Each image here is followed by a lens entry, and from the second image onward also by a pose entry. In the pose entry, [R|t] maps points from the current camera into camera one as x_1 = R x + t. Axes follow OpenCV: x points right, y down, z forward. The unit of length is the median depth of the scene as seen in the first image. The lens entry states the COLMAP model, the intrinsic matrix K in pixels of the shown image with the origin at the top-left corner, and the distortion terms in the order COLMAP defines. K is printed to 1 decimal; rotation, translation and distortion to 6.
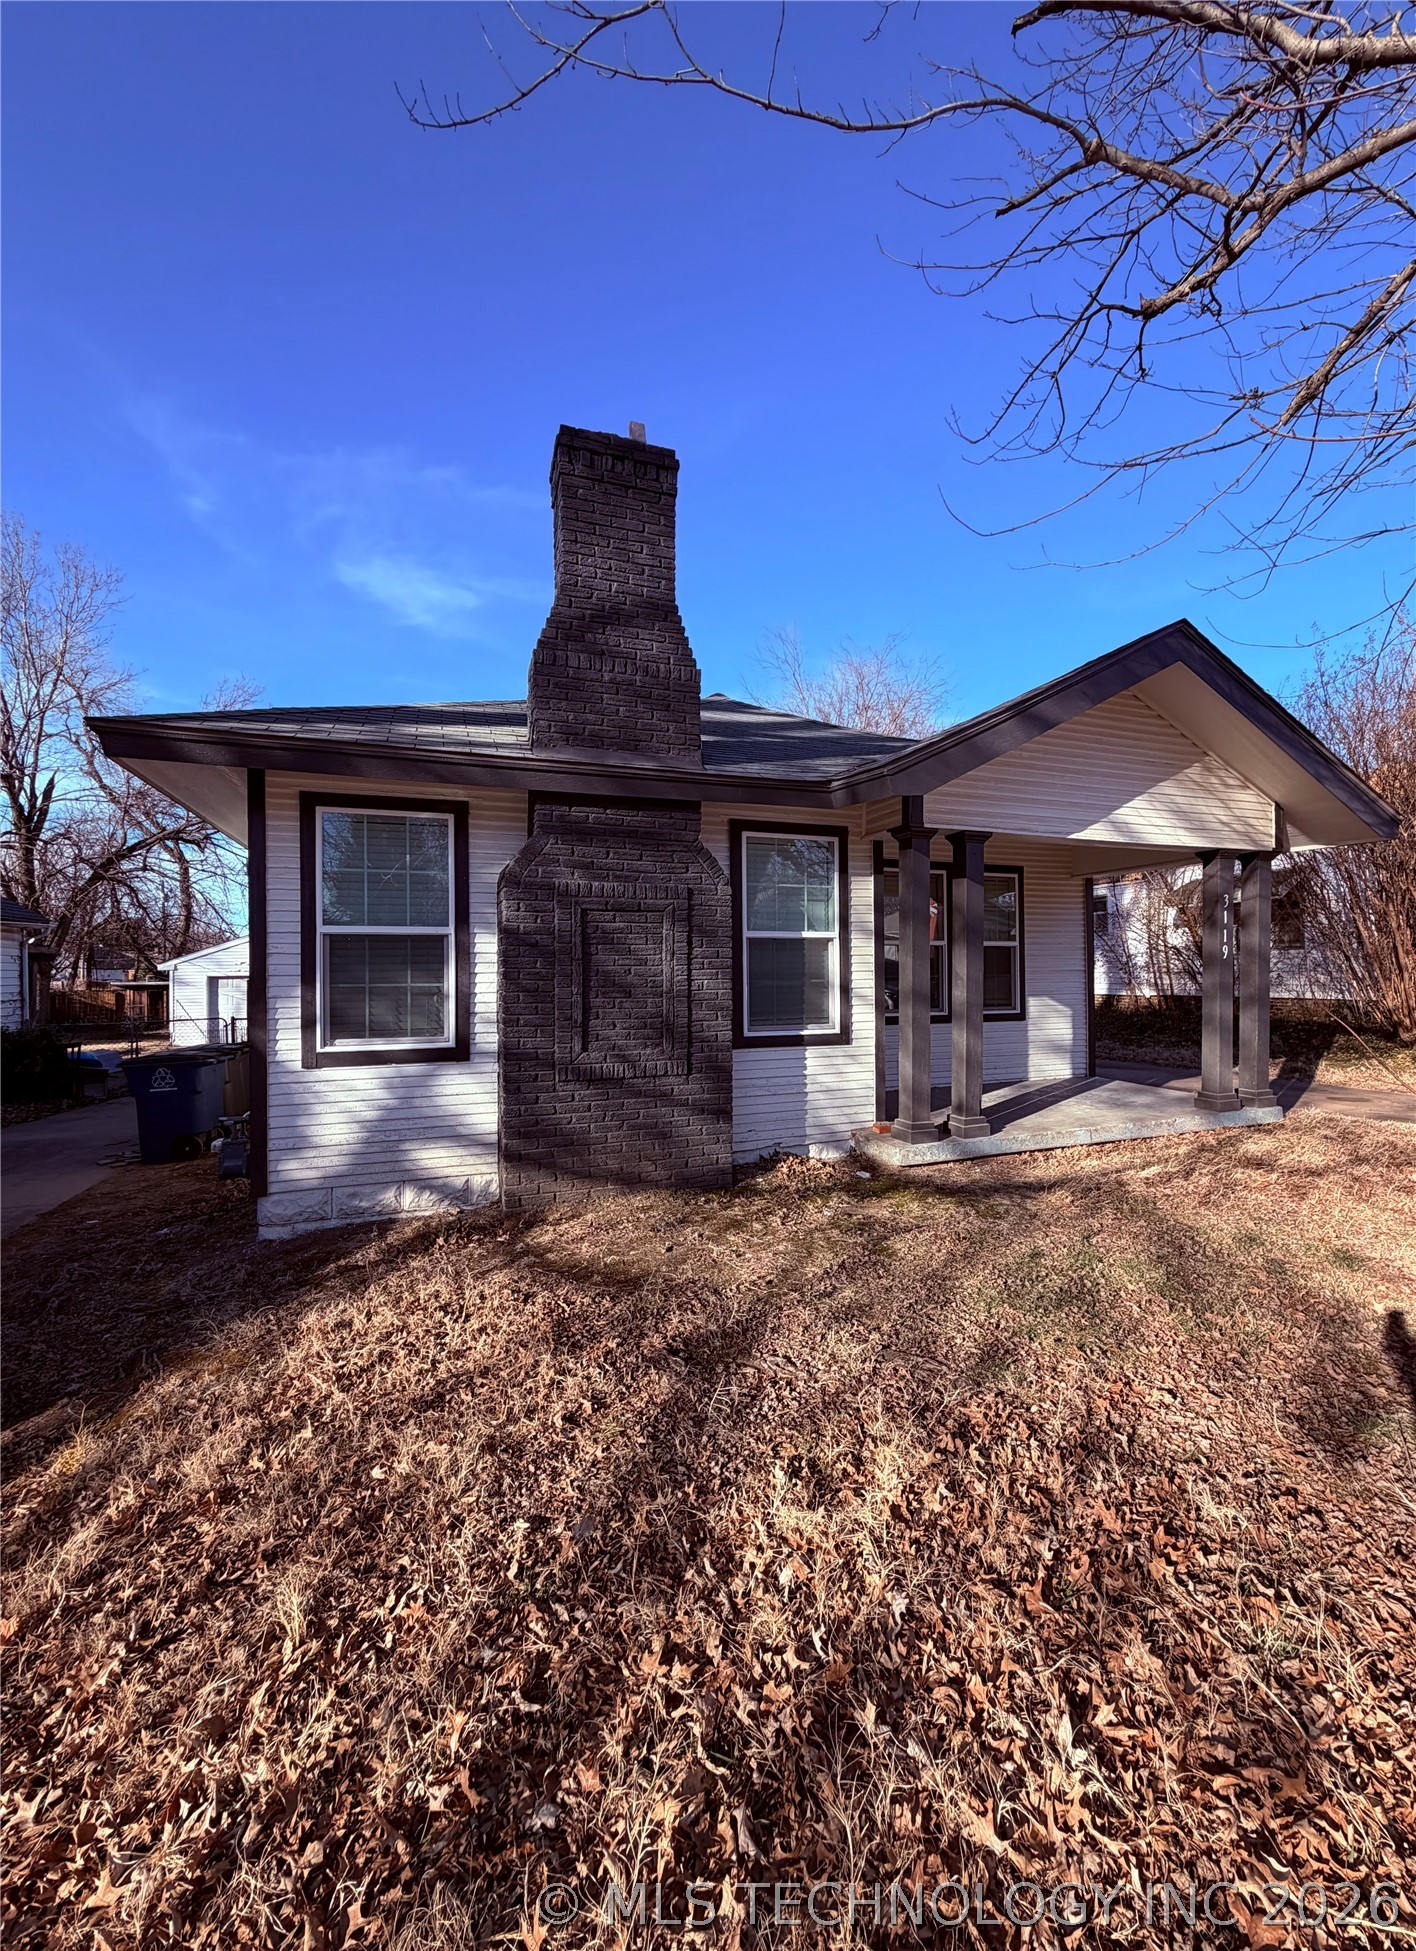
lens RADIAL K [[792.3, 0, 707.1], [0, 792.3, 994.4], [0, 0, 1]] dist [0.002433, 0.000080]
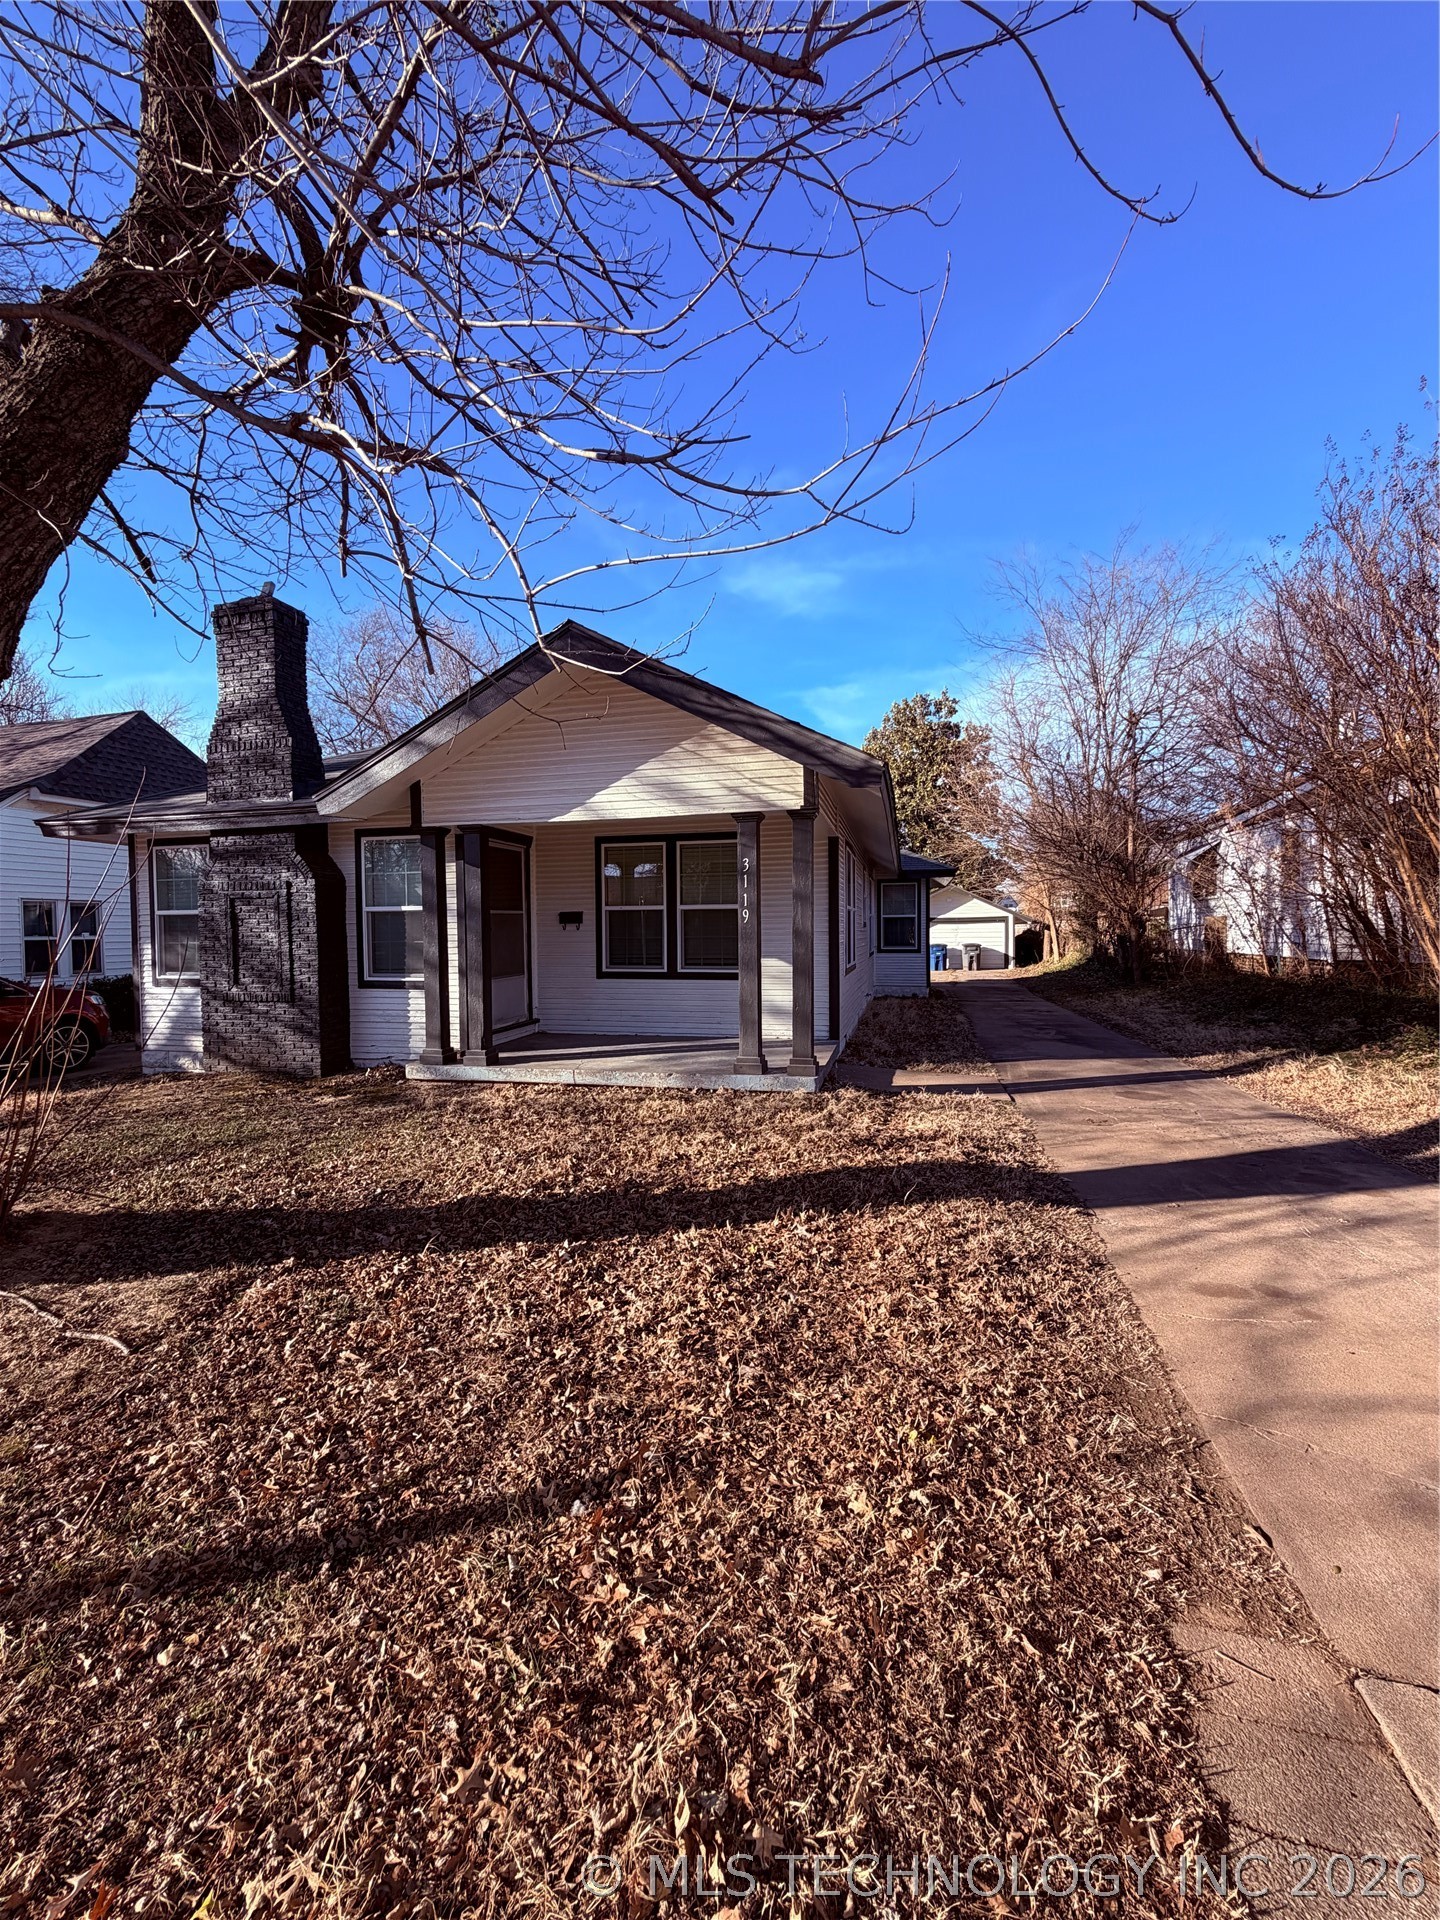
lens RADIAL K [[766.9, 0, 737.7], [0, 766.9, 972.1], [0, 0, 1]] dist [0.002740, 0.000229]
pose [[0.830349, 0.031729, -0.556340, 1.340661], [-0.007788, 0.998941, 0.045349, -0.029739], [0.557189, -0.033323, 0.829717, 0.210239]]
